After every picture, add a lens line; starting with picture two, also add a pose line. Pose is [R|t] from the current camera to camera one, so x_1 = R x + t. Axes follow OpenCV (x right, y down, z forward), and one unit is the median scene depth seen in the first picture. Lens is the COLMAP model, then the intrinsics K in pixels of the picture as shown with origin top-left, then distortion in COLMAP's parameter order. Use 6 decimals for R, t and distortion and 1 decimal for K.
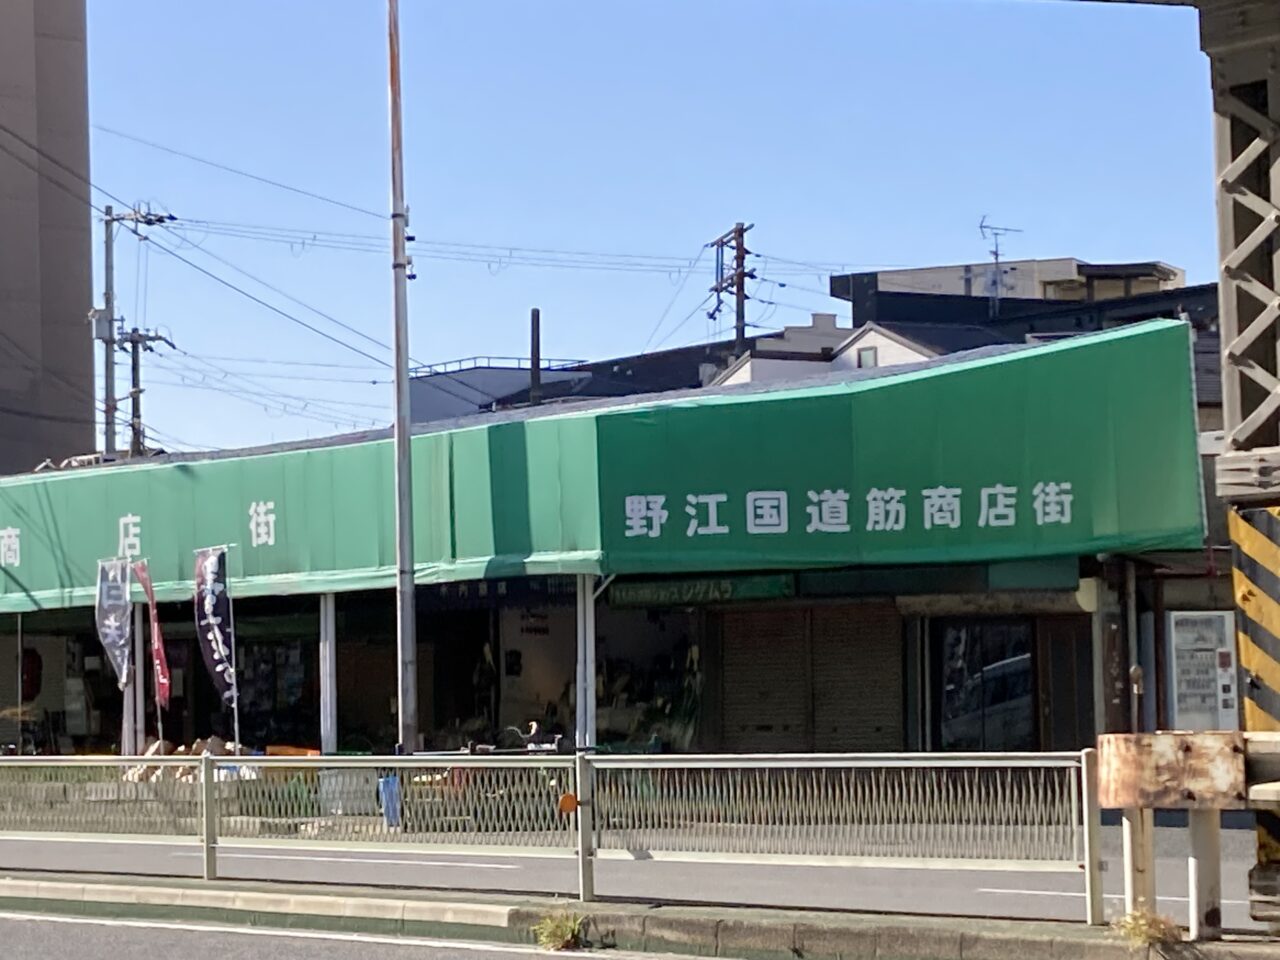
lens RADIAL K [[3634.2, 0, 639.9], [0, 3634.2, 479.6], [0, 0, 1]] dist [0.173883, 0.000000]
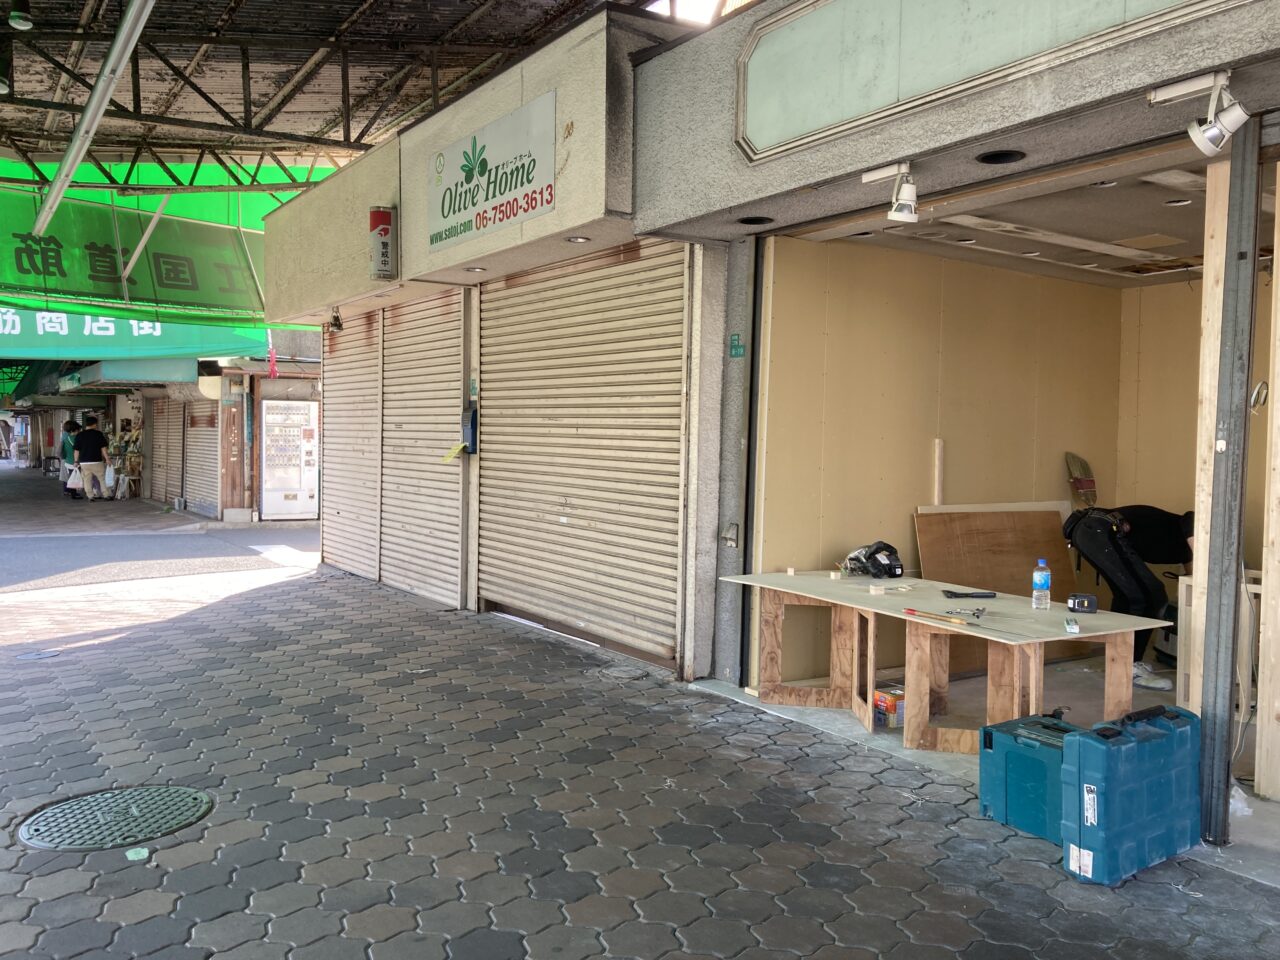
lens RADIAL K [[1046.0, 0, 639.8], [0, 1046.0, 480.7], [0, 0, 1]] dist [0.006839, 0.004015]
pose [[0.996945, 0.038096, -0.068191, 0.338992], [-0.031465, 0.994903, 0.095801, 0.023496], [0.071493, -0.093363, 0.993062, 0.597235]]
